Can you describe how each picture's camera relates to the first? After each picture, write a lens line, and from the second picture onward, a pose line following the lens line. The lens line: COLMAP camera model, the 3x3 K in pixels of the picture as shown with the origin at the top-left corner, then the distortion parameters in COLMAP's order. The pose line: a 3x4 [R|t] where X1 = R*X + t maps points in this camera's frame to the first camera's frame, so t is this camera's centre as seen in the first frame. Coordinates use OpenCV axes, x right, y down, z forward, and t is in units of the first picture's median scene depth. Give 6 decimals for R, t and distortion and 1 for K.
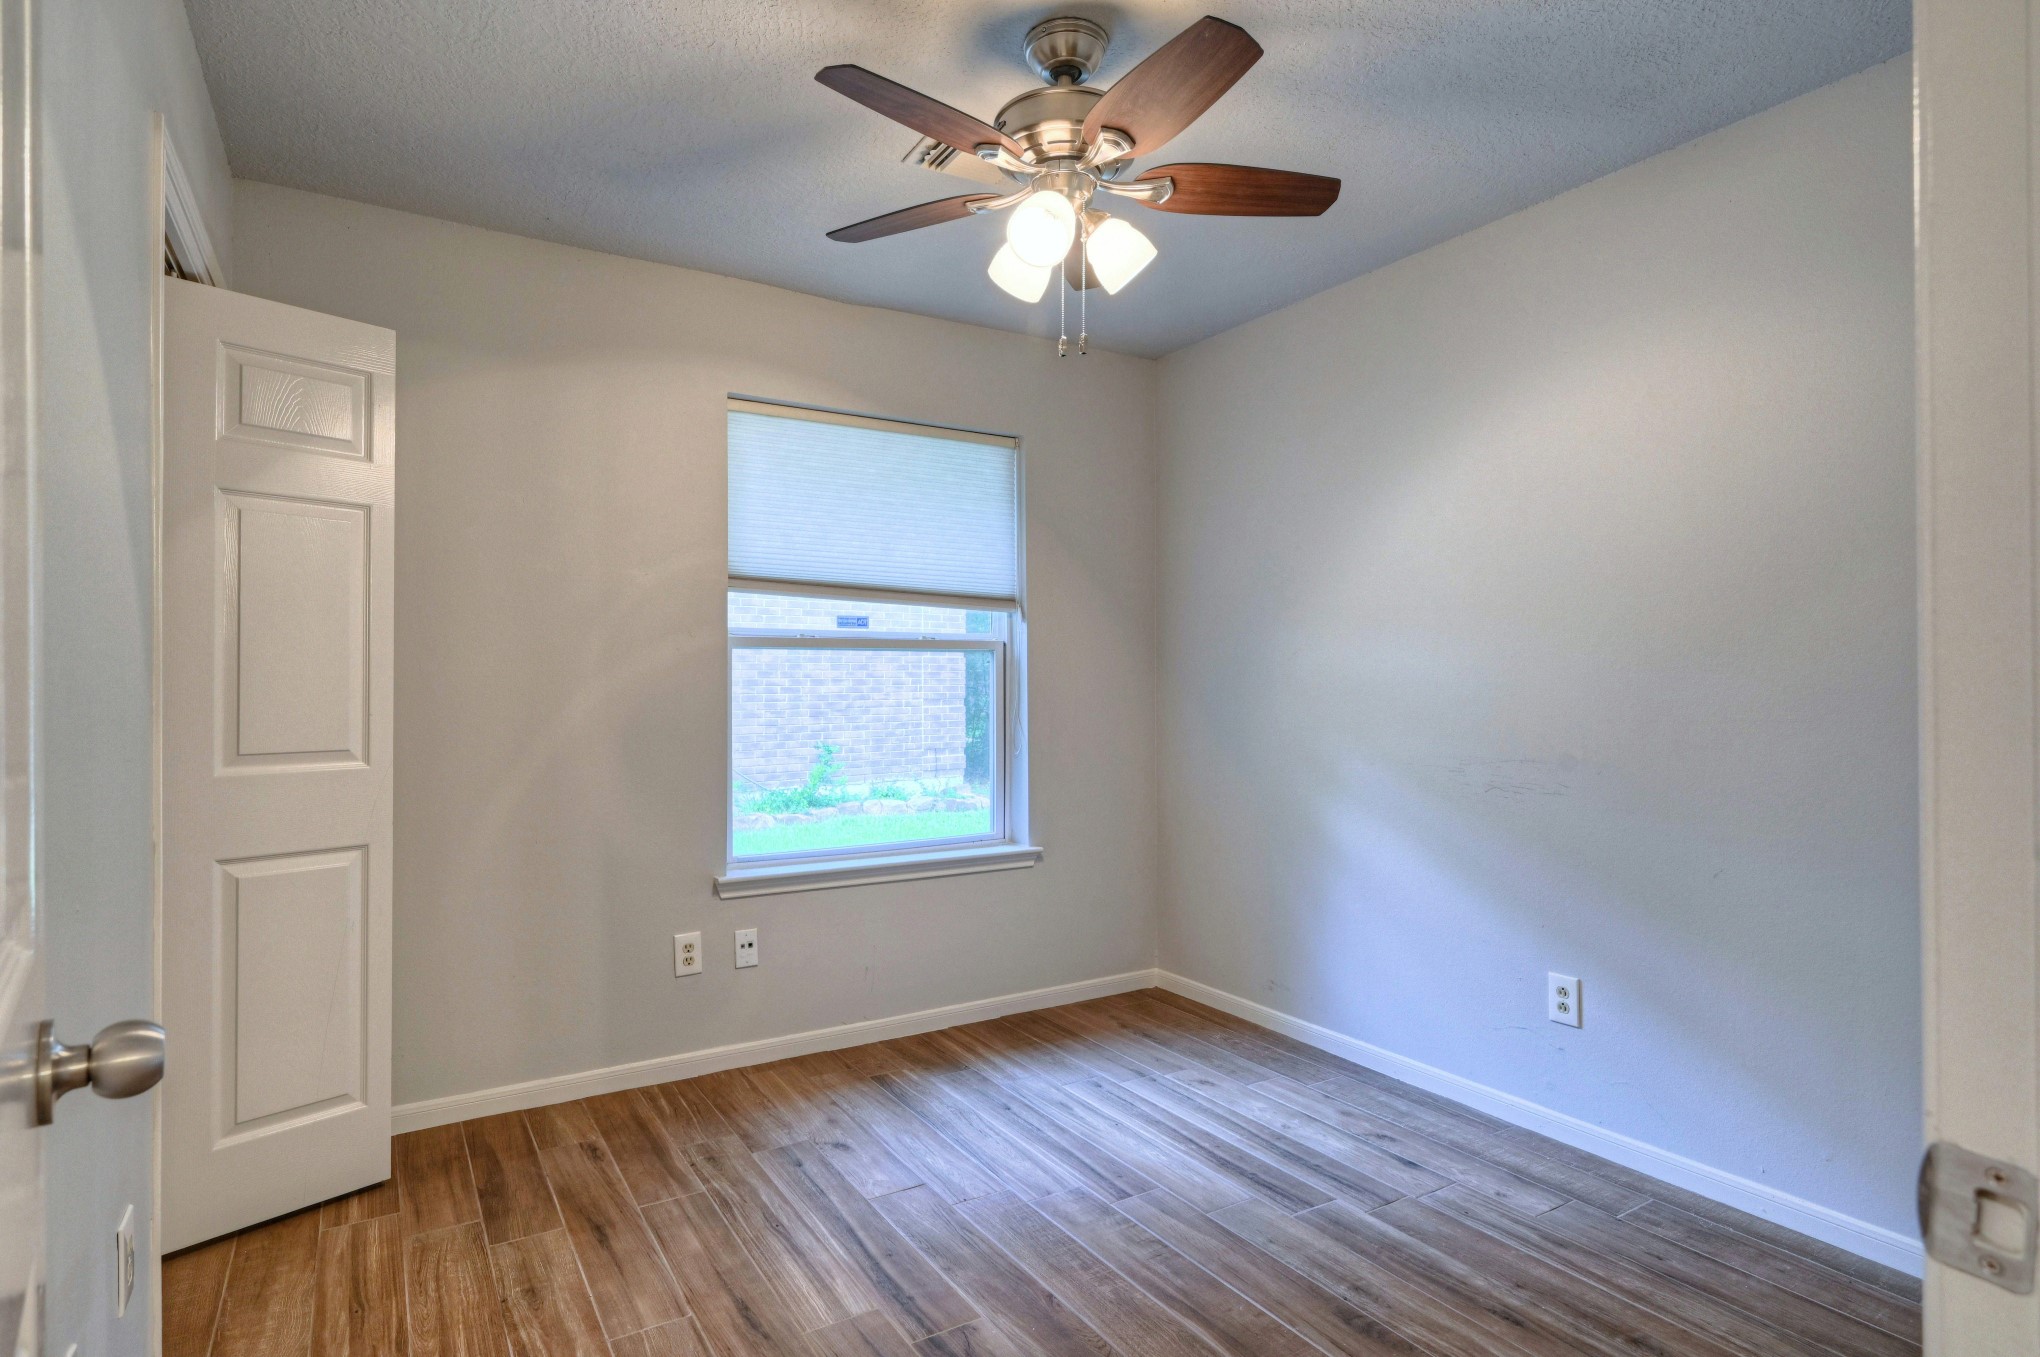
lens RADIAL K [[1007.6, 0, 1016.9], [0, 1007.6, 675.6], [0, 0, 1]] dist [-0.001800, -0.000563]
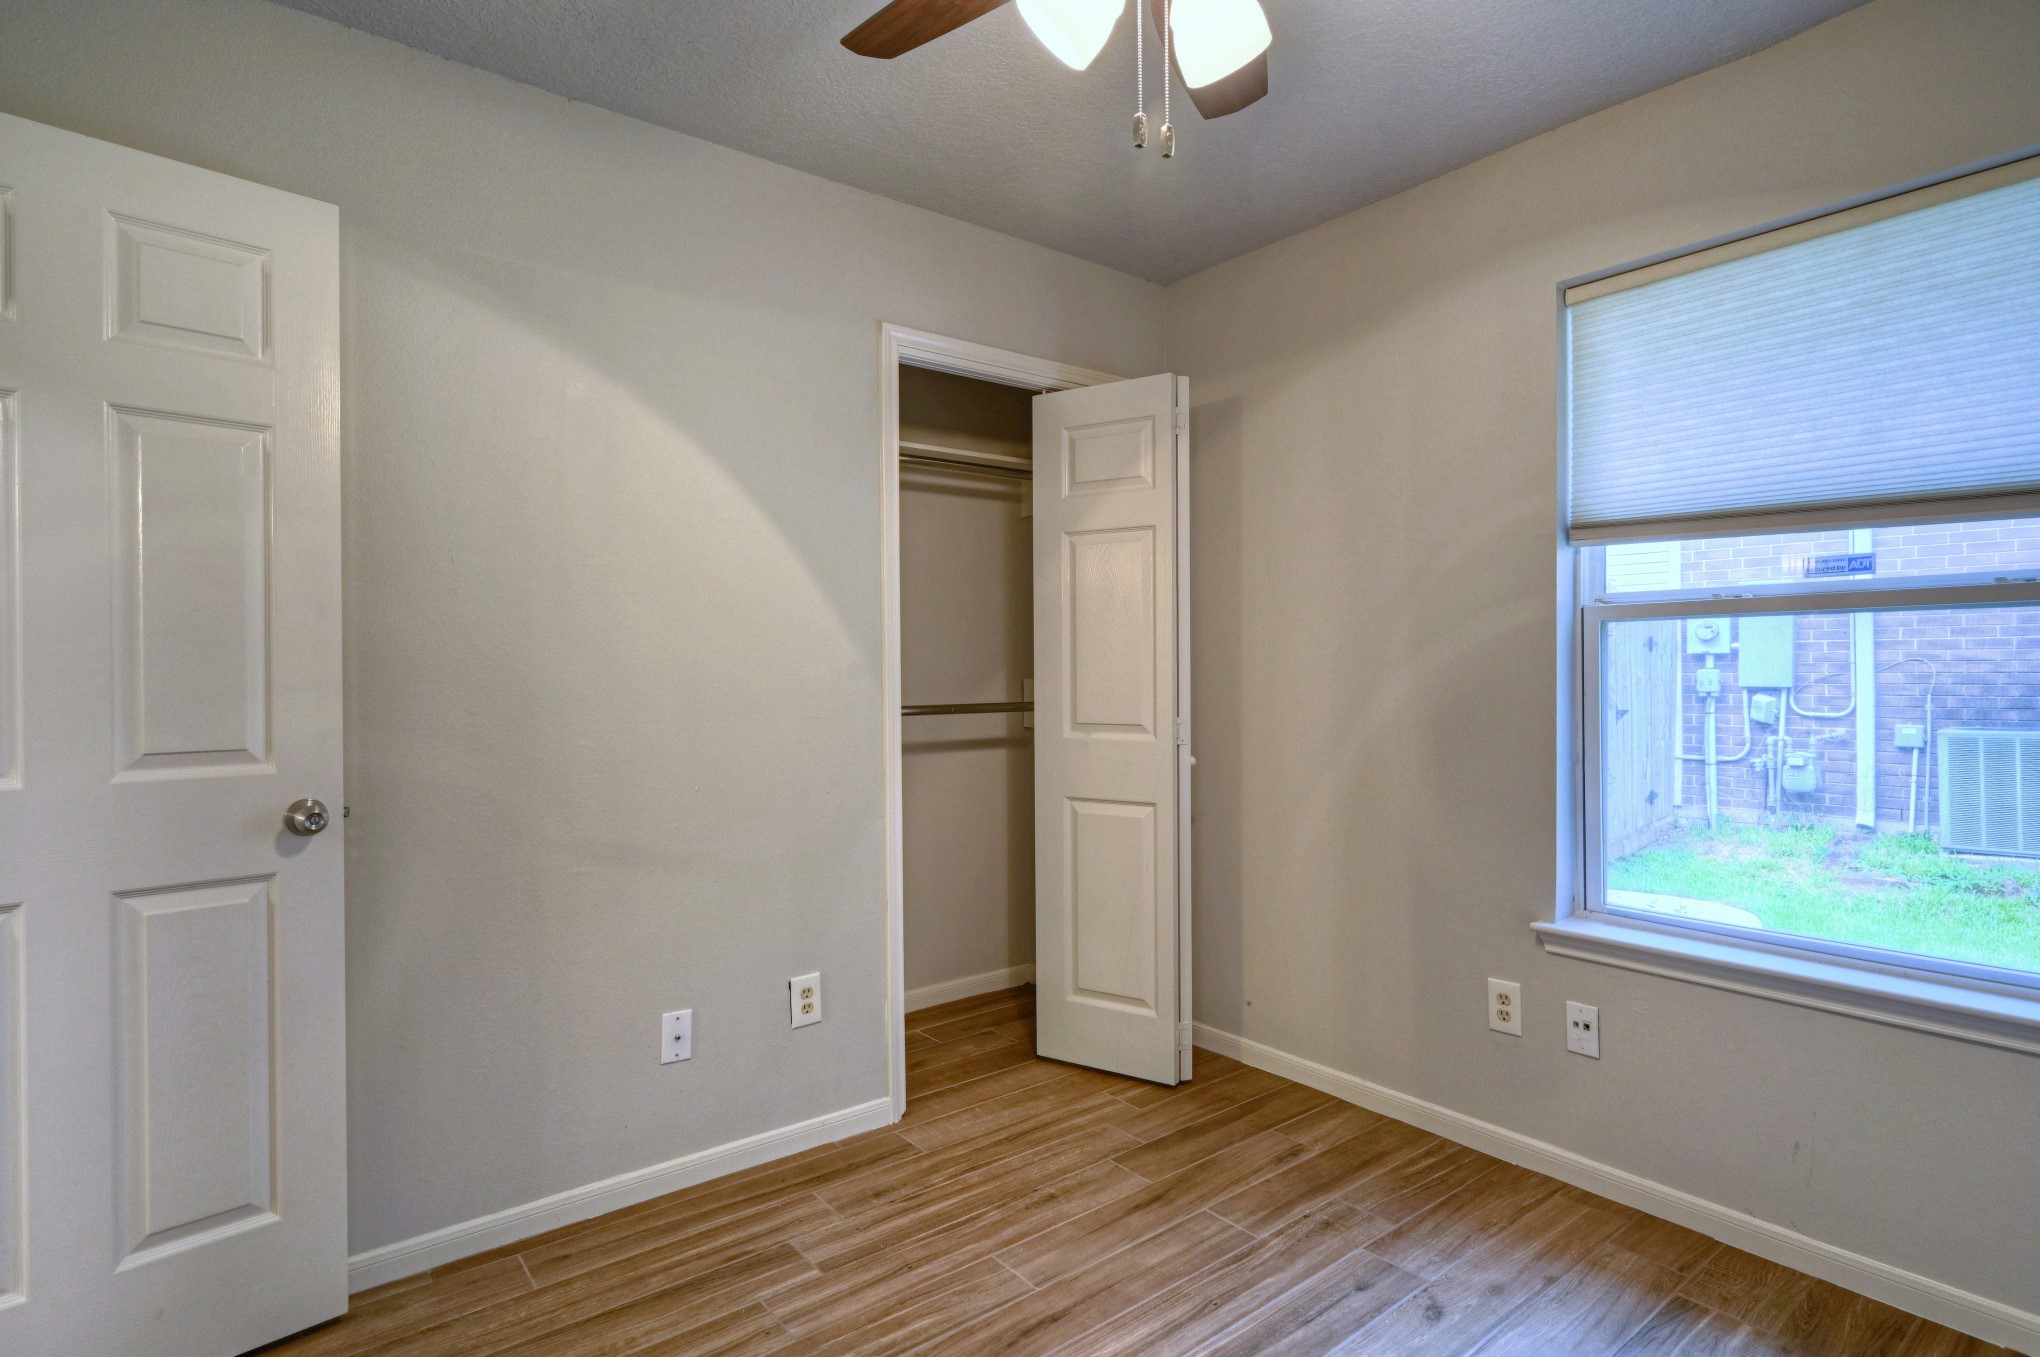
lens RADIAL K [[1007.6, 0, 1018.8], [0, 1007.6, 675.2], [0, 0, 1]] dist [-0.001800, -0.000563]
pose [[0.145025, 0.006907, -0.989404, 0.496400], [0.013535, 0.999868, 0.008964, -0.000710], [0.989335, -0.014692, 0.144913, 0.609209]]
